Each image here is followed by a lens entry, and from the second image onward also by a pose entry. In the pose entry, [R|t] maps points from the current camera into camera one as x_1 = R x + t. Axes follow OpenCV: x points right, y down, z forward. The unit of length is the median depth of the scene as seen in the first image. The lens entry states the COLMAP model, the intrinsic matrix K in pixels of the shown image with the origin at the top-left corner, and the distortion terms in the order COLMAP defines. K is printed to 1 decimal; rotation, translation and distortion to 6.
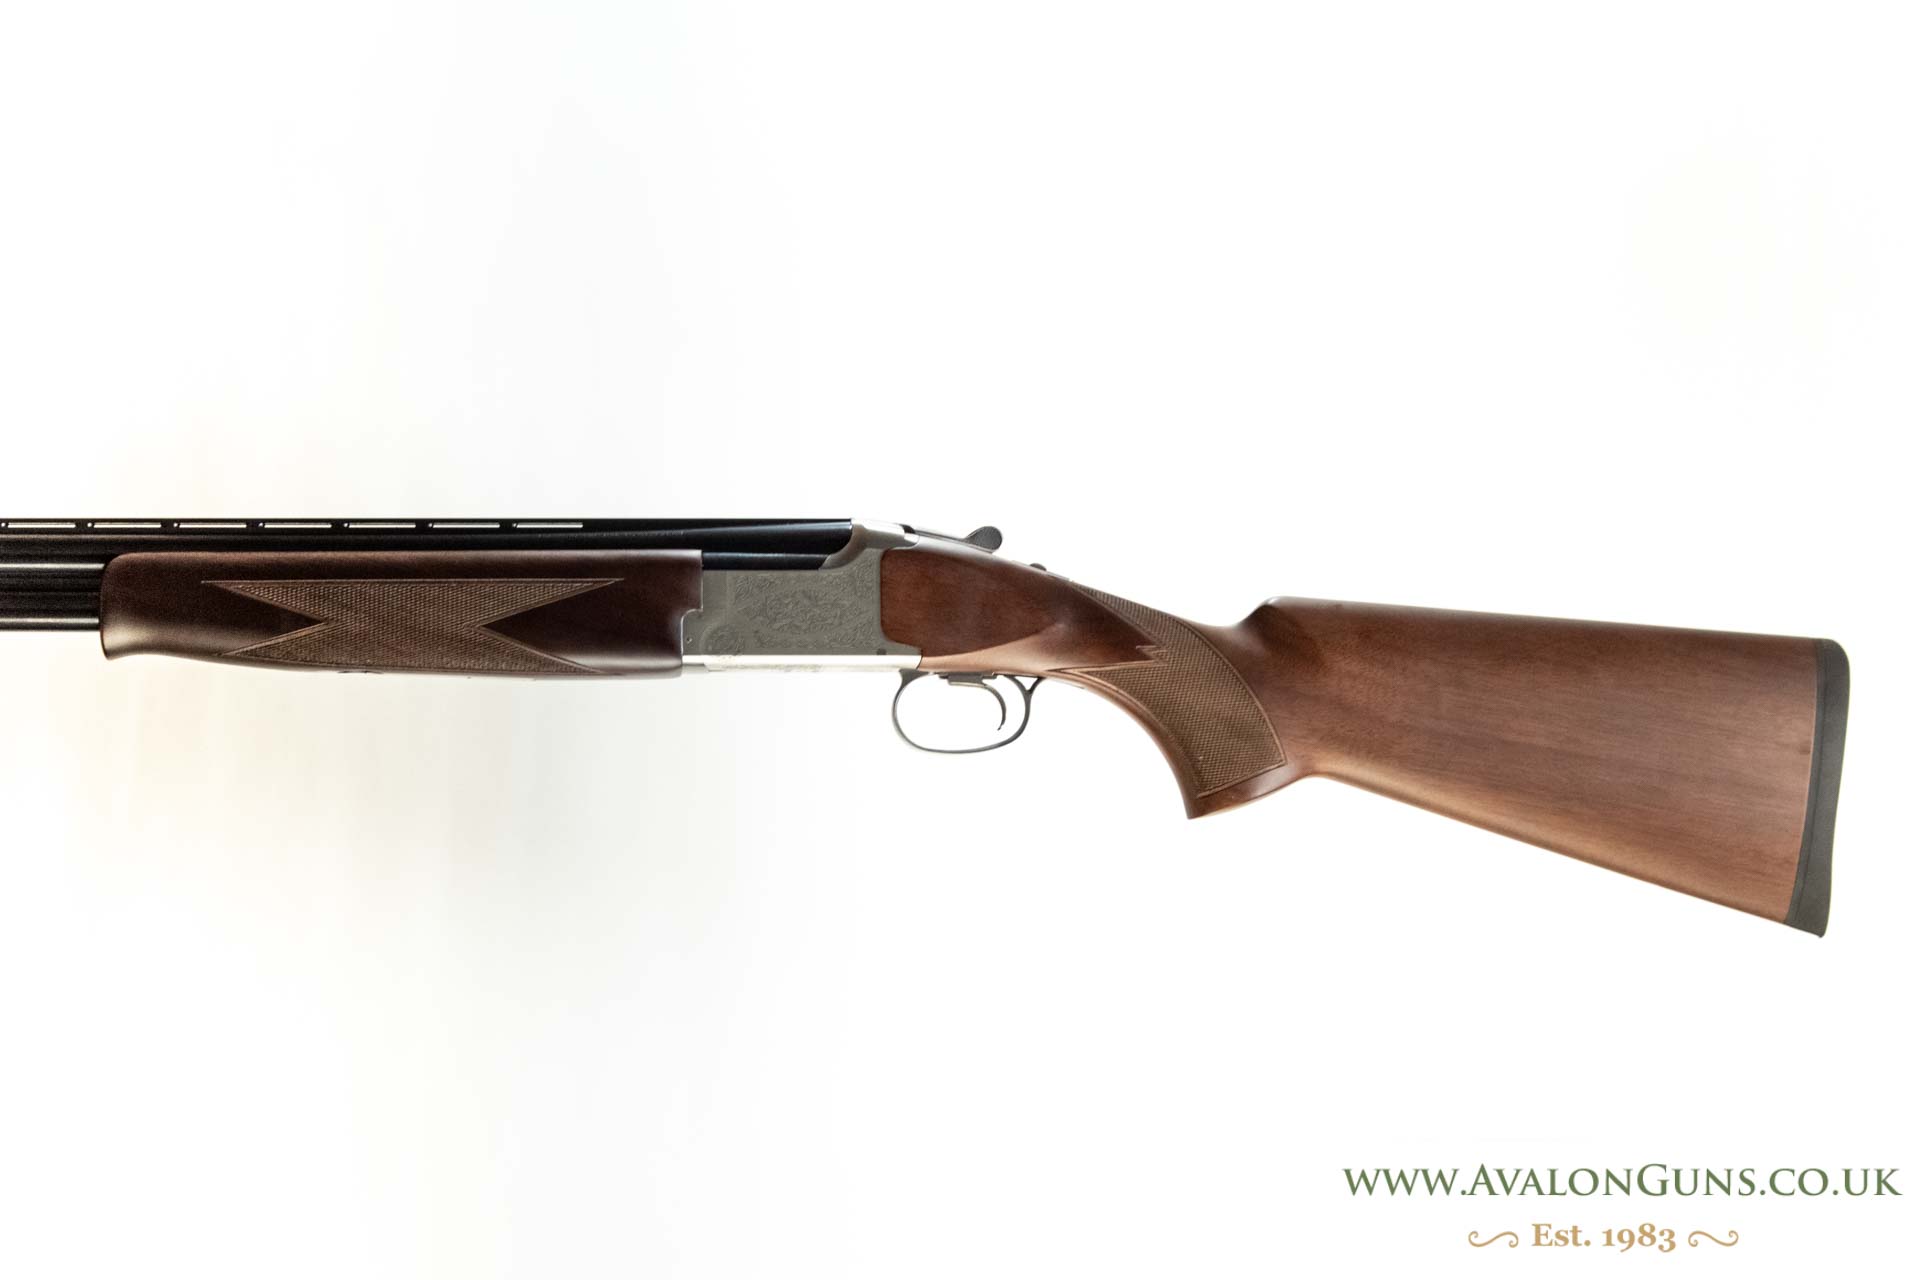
lens RADIAL K [[4352.7, 0, 959.8], [0, 4352.7, 641.2], [0, 0, 1]] dist [0.062457, 0.000000]
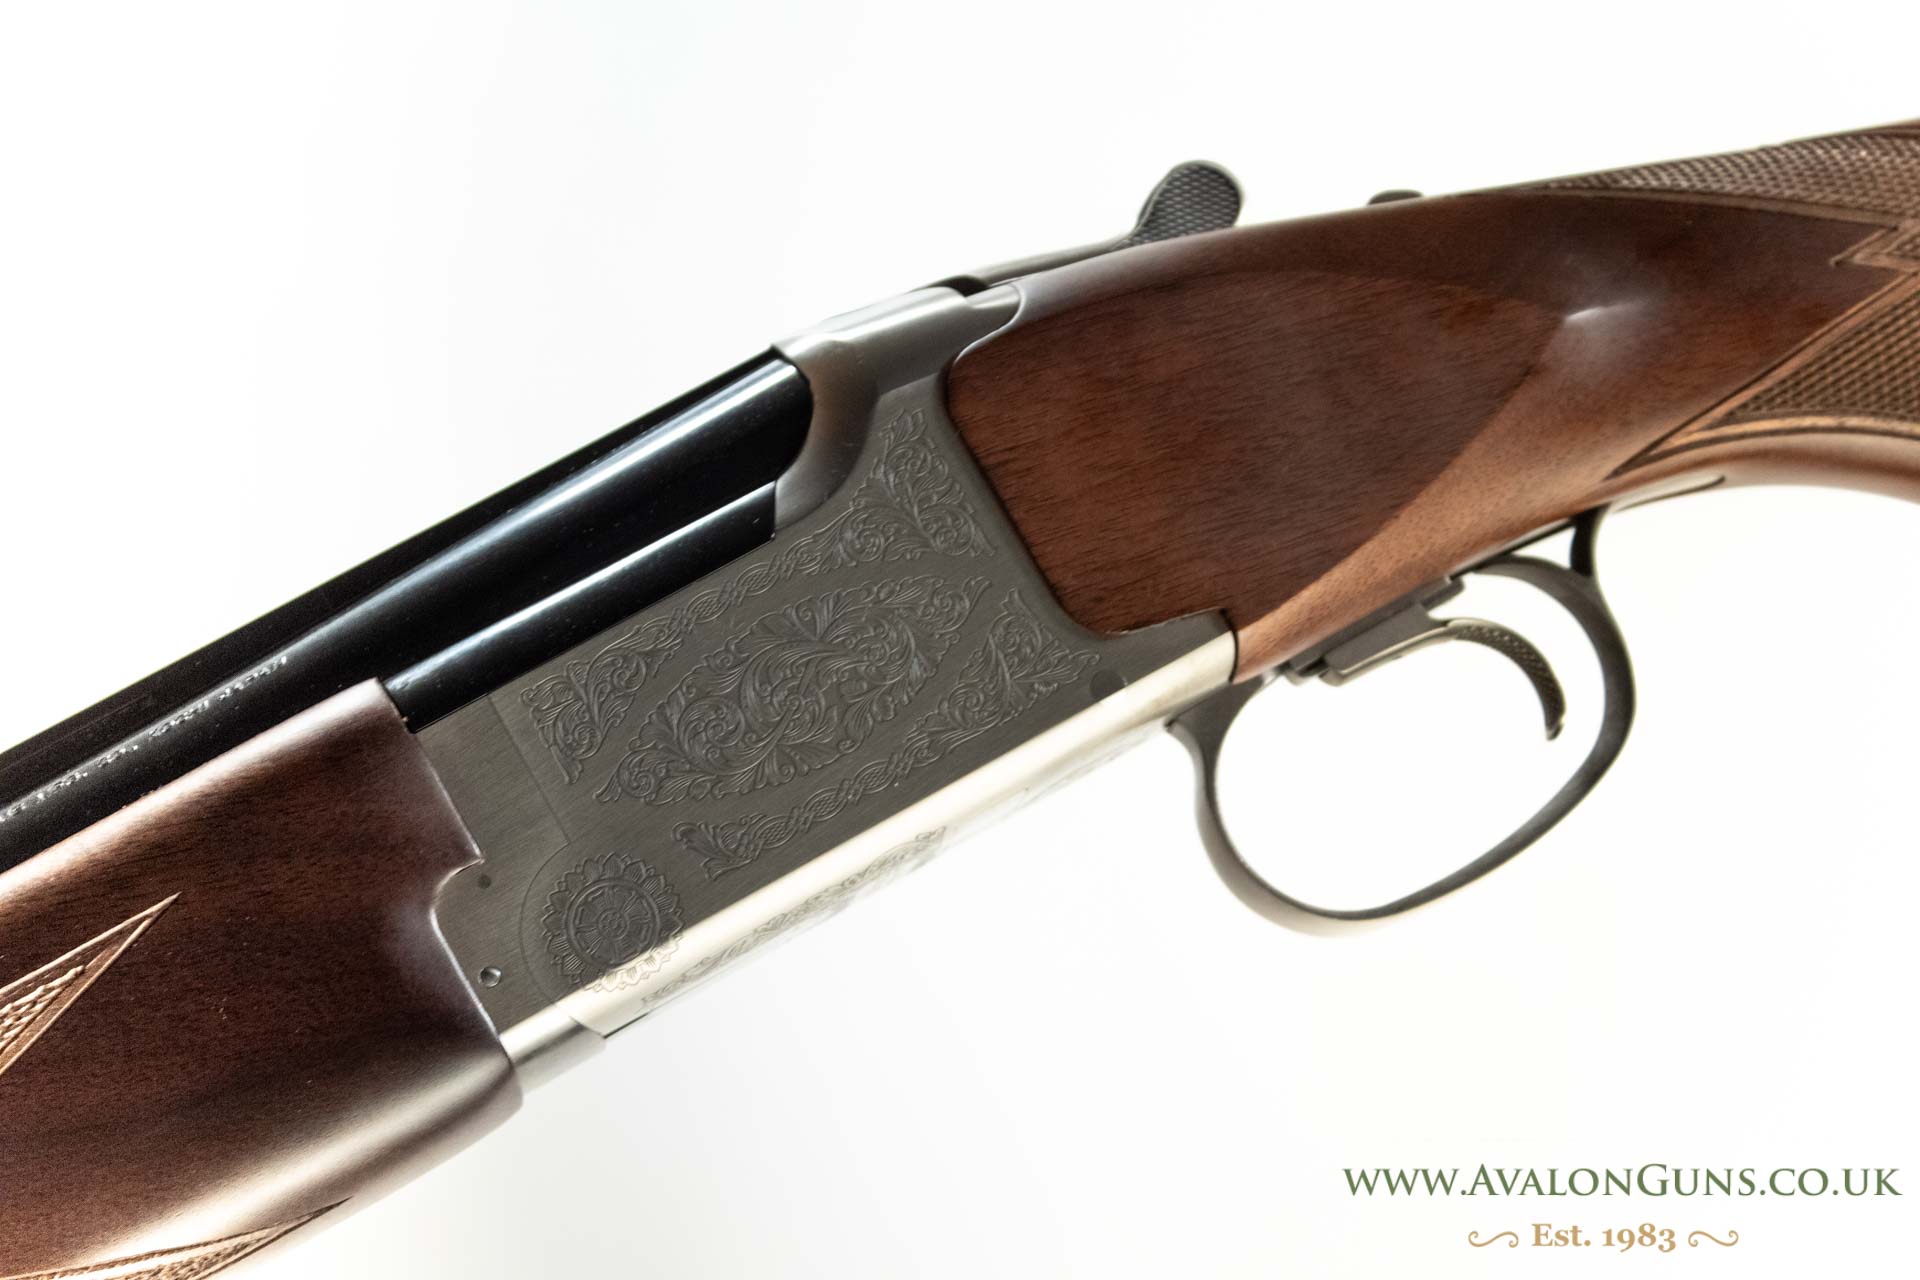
lens RADIAL K [[4352.7, 0, 961.2], [0, 4352.7, 638.9], [0, 0, 1]] dist [0.062457, 0.000000]
pose [[0.870547, -0.478363, 0.115400, -0.057595], [0.483734, 0.874929, -0.022357, 0.001710], [-0.090272, 0.075286, 0.993067, 0.714866]]
